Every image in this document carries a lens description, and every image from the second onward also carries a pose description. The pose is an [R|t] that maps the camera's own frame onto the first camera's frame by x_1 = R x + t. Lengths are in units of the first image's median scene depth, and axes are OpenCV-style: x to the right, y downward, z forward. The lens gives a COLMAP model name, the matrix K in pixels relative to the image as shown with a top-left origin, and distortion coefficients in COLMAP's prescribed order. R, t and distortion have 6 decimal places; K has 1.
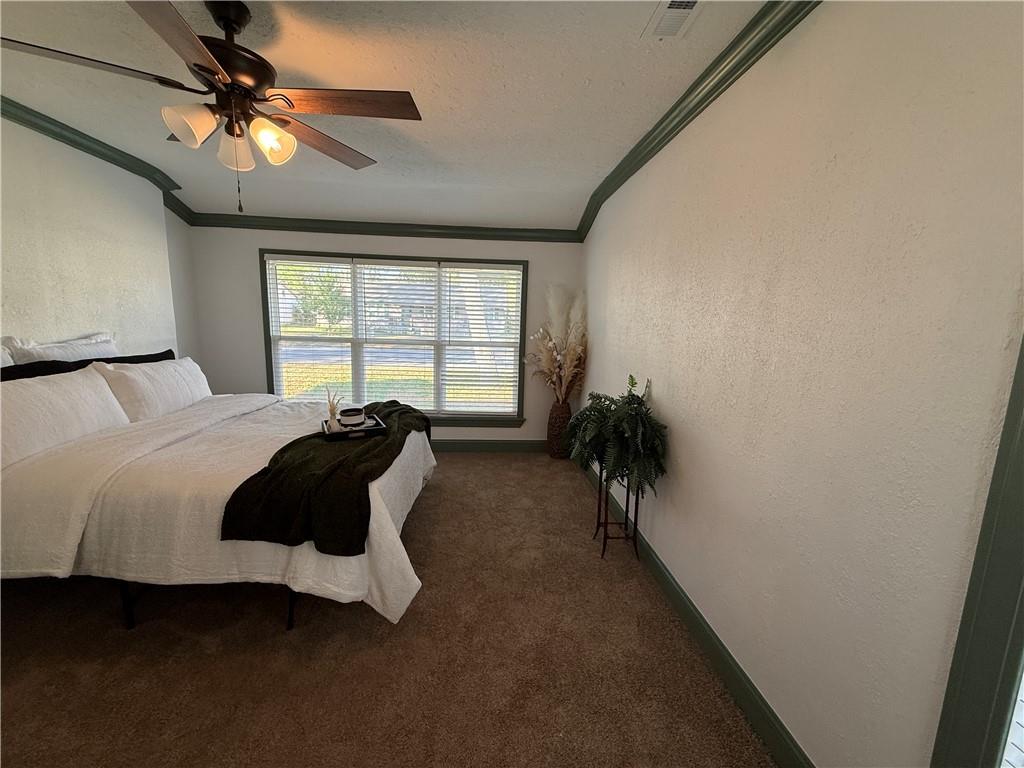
lens RADIAL K [[405.0, 0, 509.8], [0, 405.0, 382.8], [0, 0, 1]] dist [0.002798, 0.000483]
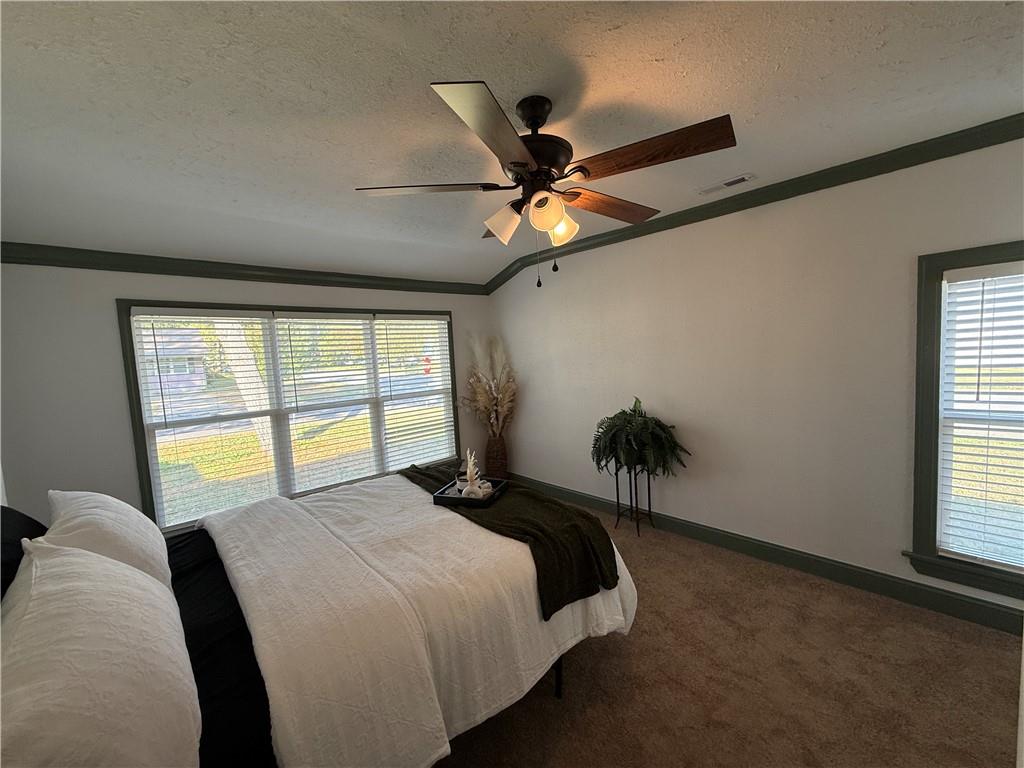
lens RADIAL K [[405.0, 0, 510.9], [0, 405.0, 383.3], [0, 0, 1]] dist [0.002798, 0.000483]
pose [[0.775789, -0.122494, 0.618989, -0.518189], [0.175010, 0.984260, -0.024564, -0.060842], [-0.606237, 0.127386, 0.785016, 0.092569]]
